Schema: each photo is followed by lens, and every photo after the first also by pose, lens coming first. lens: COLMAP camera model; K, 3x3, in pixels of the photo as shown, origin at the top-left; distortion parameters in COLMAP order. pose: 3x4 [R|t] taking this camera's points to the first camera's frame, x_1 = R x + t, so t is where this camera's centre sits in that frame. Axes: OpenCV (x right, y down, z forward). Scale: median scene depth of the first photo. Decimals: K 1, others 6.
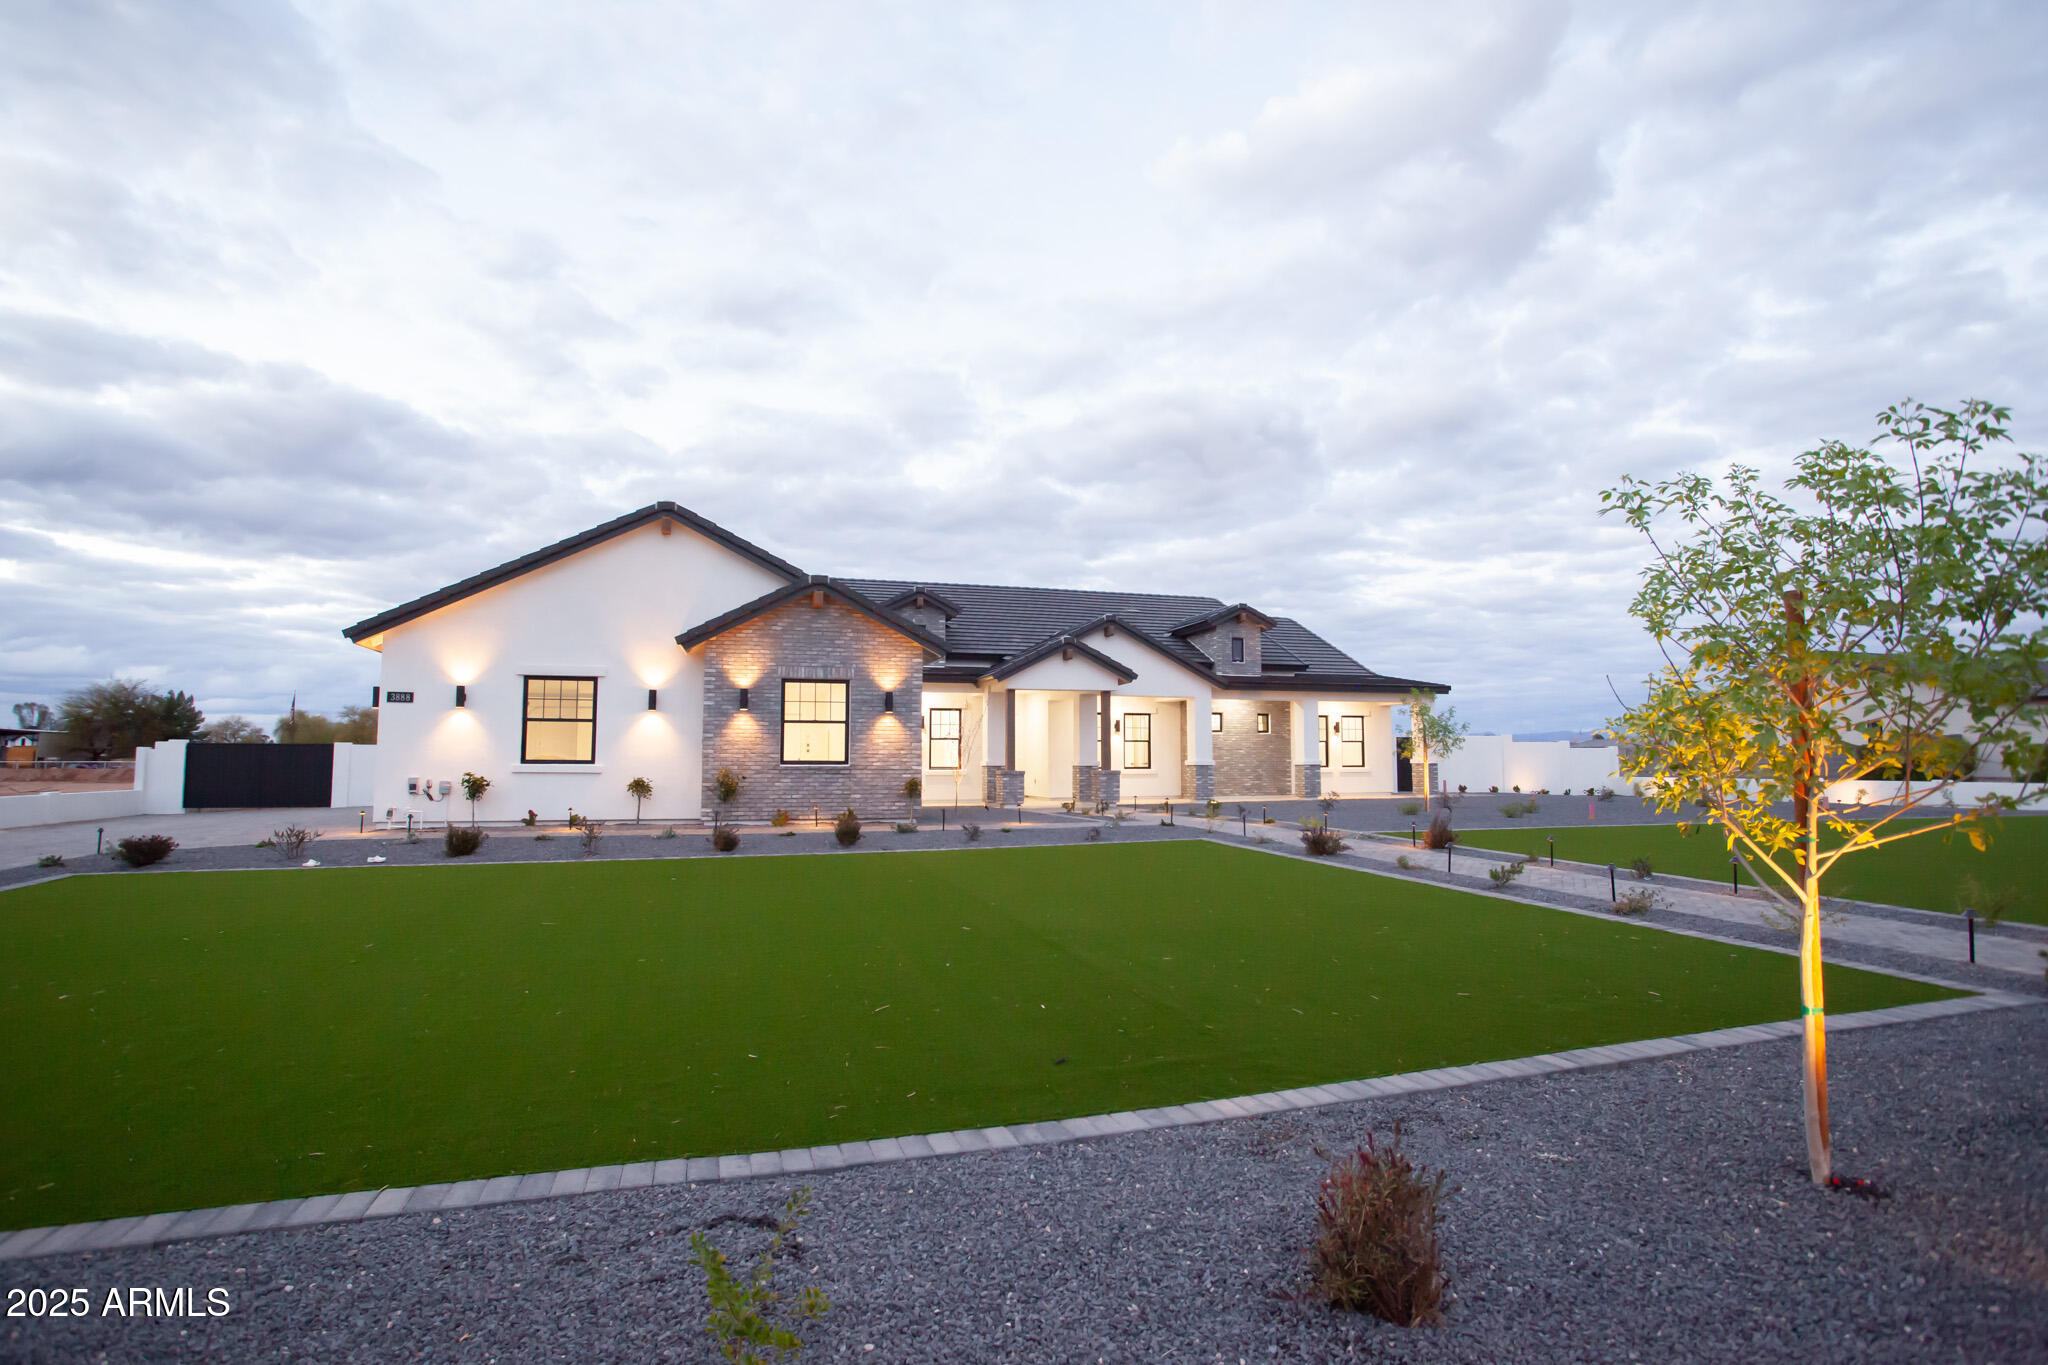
lens RADIAL K [[995.0, 0, 1020.8], [0, 995.0, 676.7], [0, 0, 1]] dist [-0.073596, 0.028780]
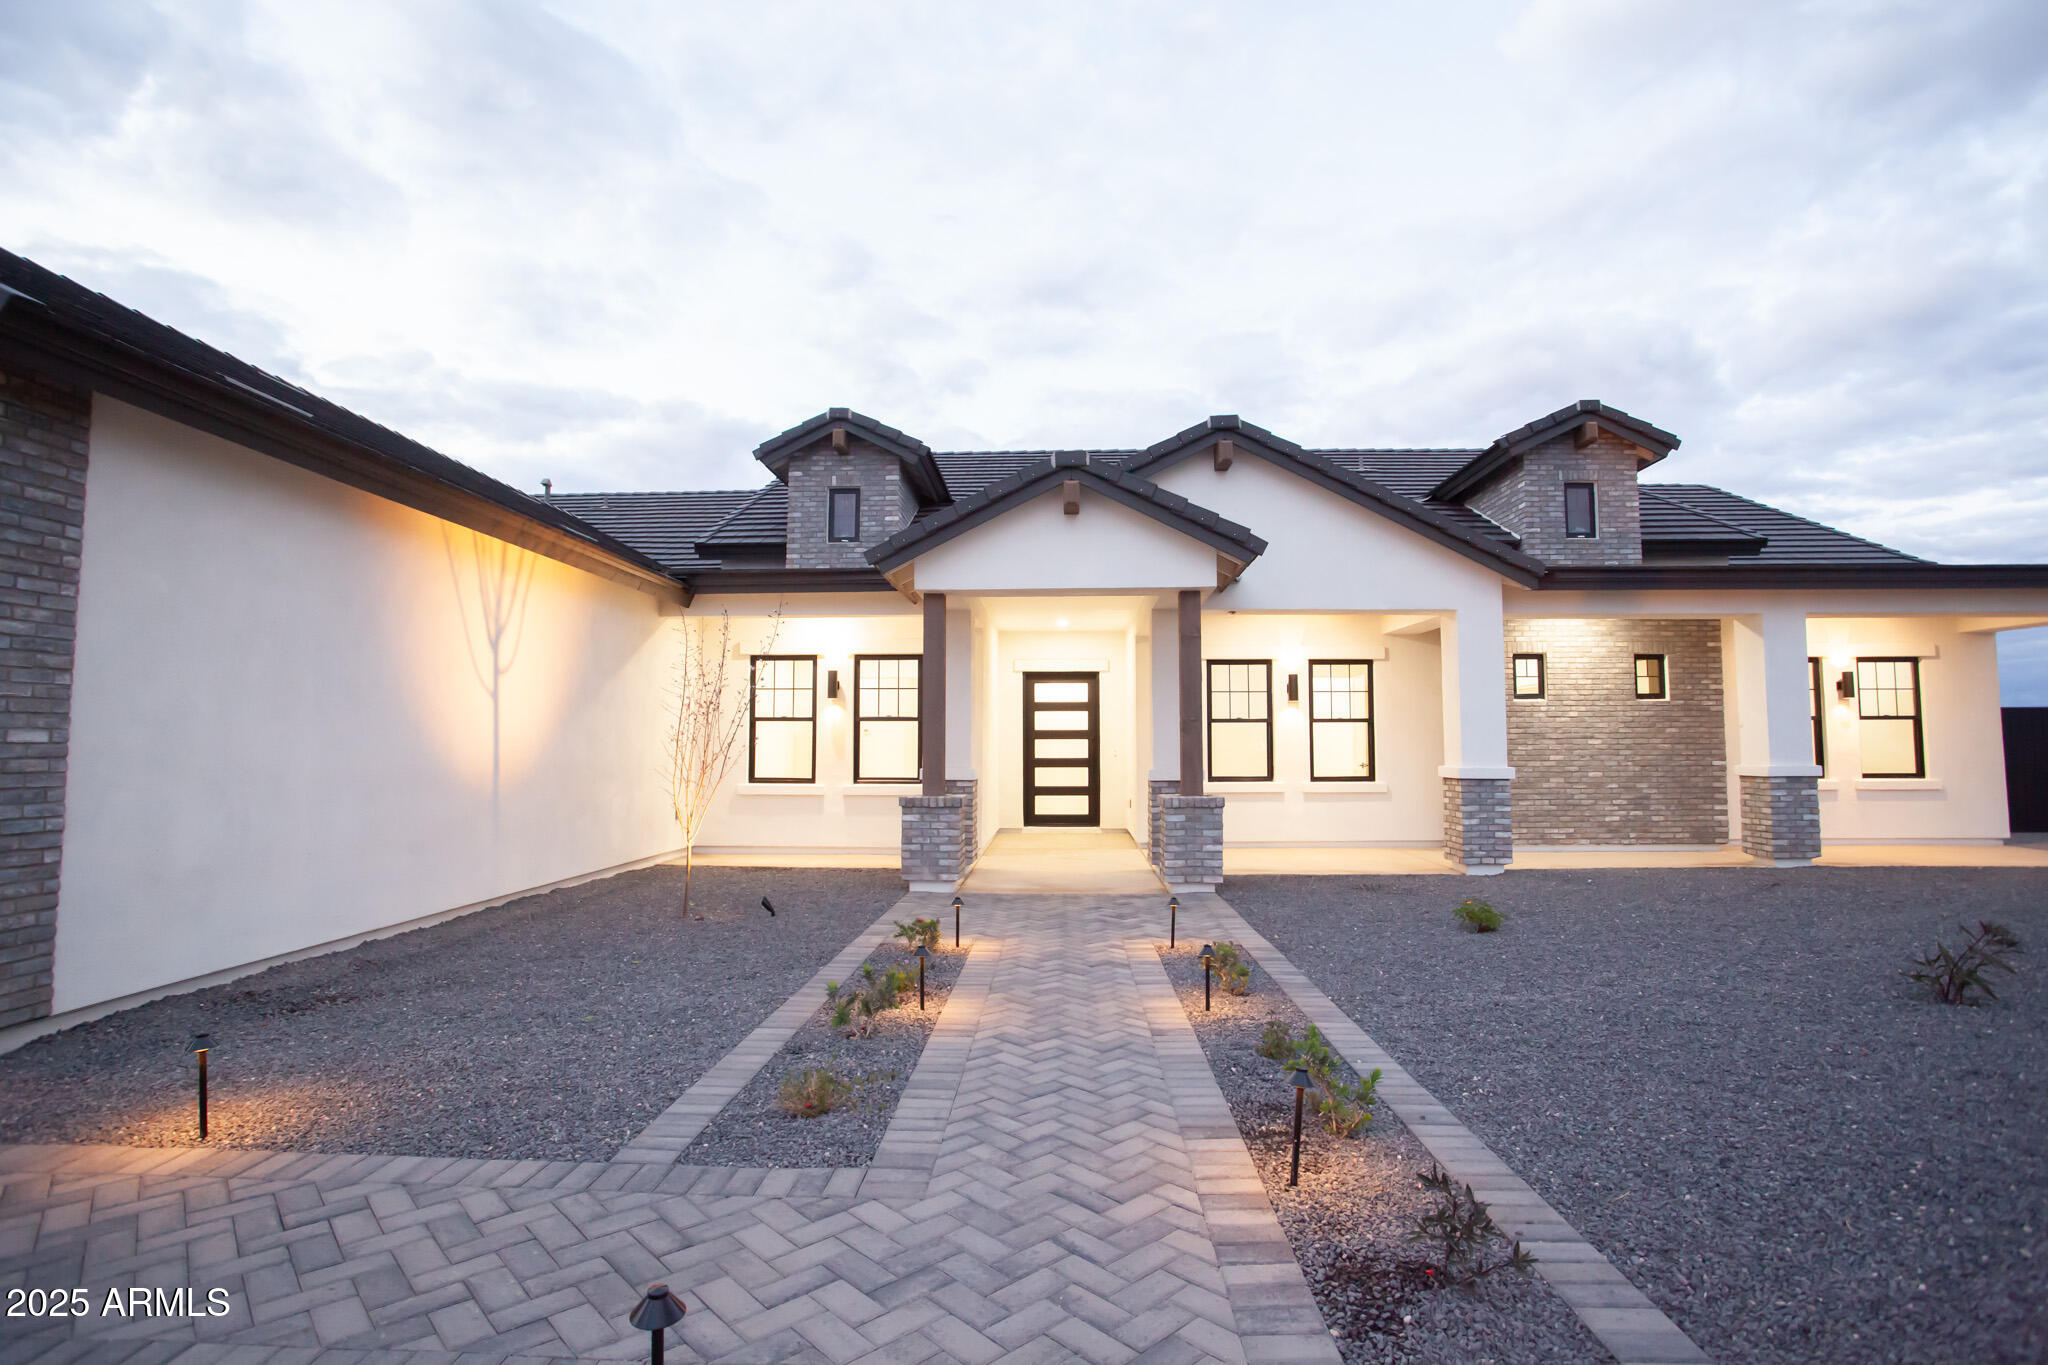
lens RADIAL K [[995.0, 0, 1020.8], [0, 995.0, 676.7], [0, 0, 1]] dist [-0.073596, 0.028780]
pose [[0.941246, -0.022821, -0.336950, 0.129657], [0.028133, 0.999545, 0.010888, 0.034888], [0.336548, -0.019728, 0.941460, 0.513214]]
